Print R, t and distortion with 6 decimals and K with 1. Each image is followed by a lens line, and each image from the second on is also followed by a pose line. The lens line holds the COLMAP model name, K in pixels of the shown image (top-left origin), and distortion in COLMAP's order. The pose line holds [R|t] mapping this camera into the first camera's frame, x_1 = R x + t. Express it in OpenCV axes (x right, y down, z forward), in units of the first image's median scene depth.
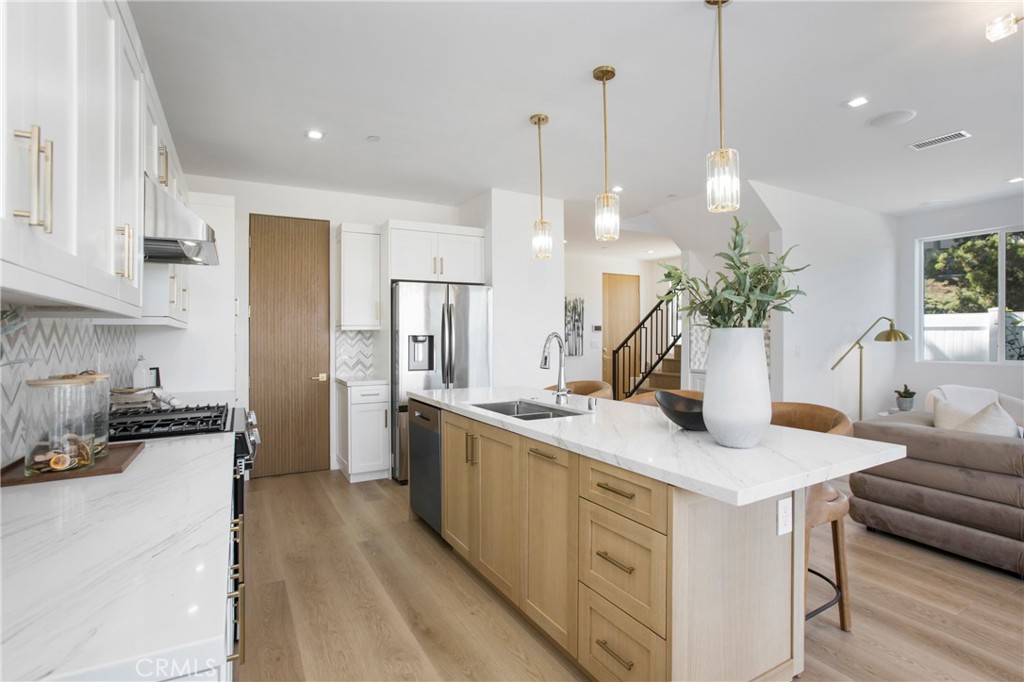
lens RADIAL K [[493.0, 0, 515.7], [0, 493.0, 337.1], [0, 0, 1]] dist [-0.010059, 0.007027]
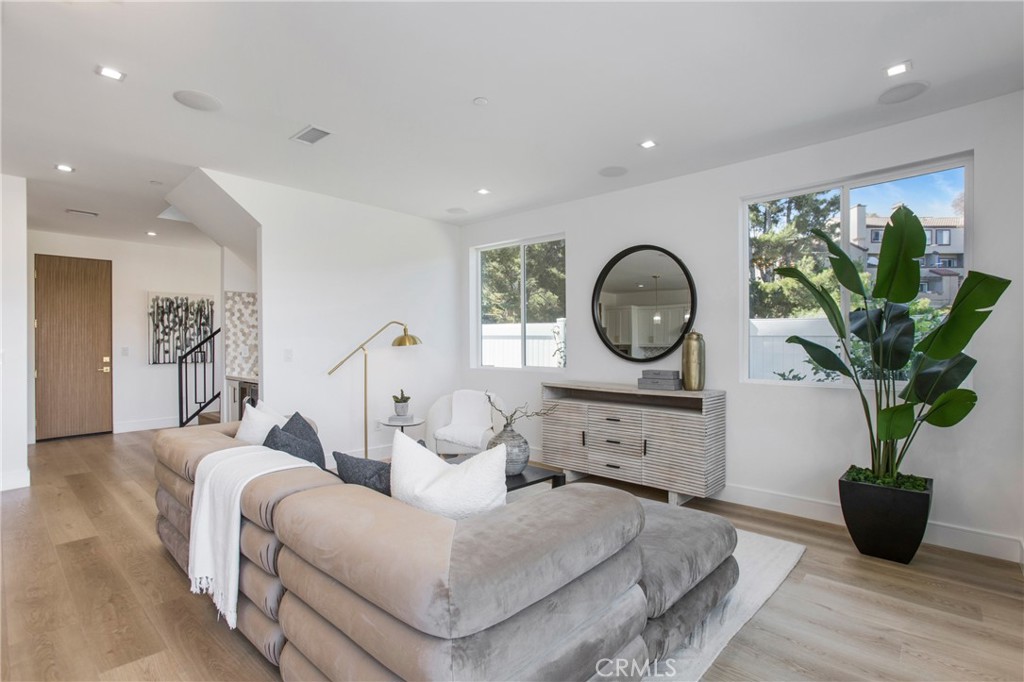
lens RADIAL K [[493.0, 0, 489.1], [0, 493.0, 348.4], [0, 0, 1]] dist [-0.010059, 0.007027]
pose [[0.957887, 0.004881, 0.287105, 0.456358], [-0.005892, 0.999979, 0.002656, 0.007120], [-0.287086, -0.004235, 0.957895, -0.029250]]
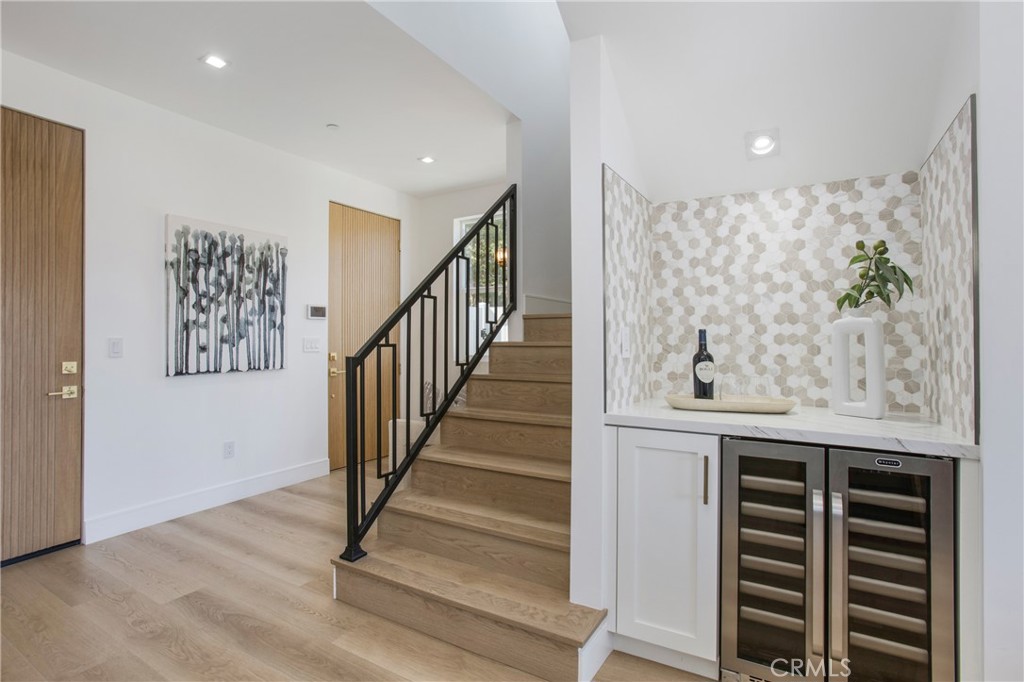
lens RADIAL K [[493.0, 0, 509.3], [0, 493.0, 337.2], [0, 0, 1]] dist [-0.010059, 0.007027]
pose [[0.877227, 0.005522, 0.480044, 0.124294], [0.000476, 0.999923, -0.012374, 0.016566], [-0.480075, 0.011083, 0.877157, 0.611815]]
